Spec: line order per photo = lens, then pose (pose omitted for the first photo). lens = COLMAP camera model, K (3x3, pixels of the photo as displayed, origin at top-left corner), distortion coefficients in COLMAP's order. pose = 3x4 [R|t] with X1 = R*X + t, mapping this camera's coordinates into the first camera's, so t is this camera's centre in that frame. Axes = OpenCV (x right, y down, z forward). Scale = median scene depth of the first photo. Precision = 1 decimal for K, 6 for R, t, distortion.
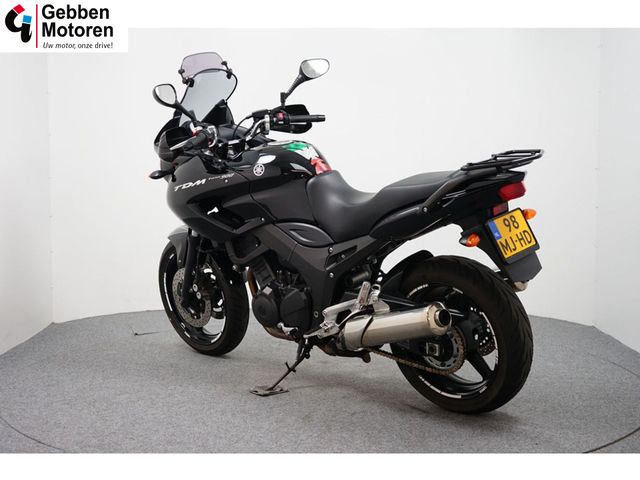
lens RADIAL K [[968.8, 0, 320.0], [0, 968.8, 240.0], [0, 0, 1]] dist [-0.000748, 0.001254]
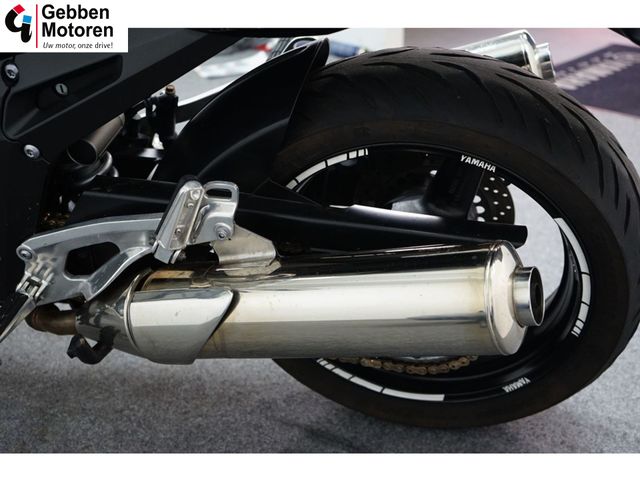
lens RADIAL K [[837.2, 0, 320.0], [0, 837.2, 240.0], [0, 0, 1]] dist [-0.022105, -0.009273]
pose [[0.866621, -0.251660, 0.430855, -0.029071], [0.075148, 0.919472, 0.385907, -0.032745], [-0.493276, -0.302057, 0.815745, 0.677841]]
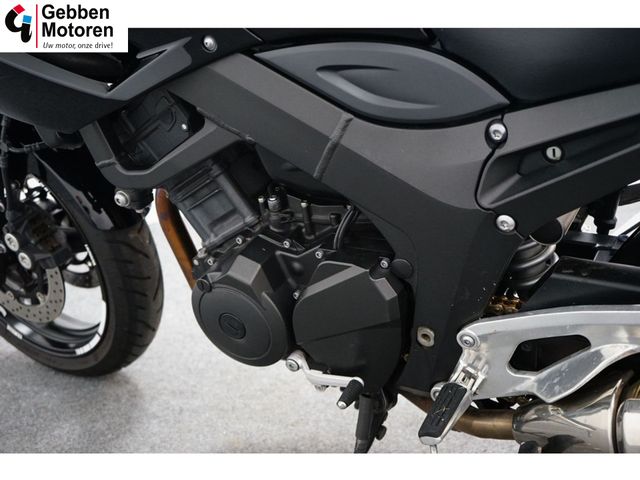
lens RADIAL K [[837.2, 0, 320.0], [0, 837.2, 240.0], [0, 0, 1]] dist [-0.022105, -0.009273]
pose [[0.972711, -0.143582, 0.182257, -0.078502], [0.097098, 0.965337, 0.242275, -0.020556], [-0.210725, -0.217967, 0.952935, 0.733808]]
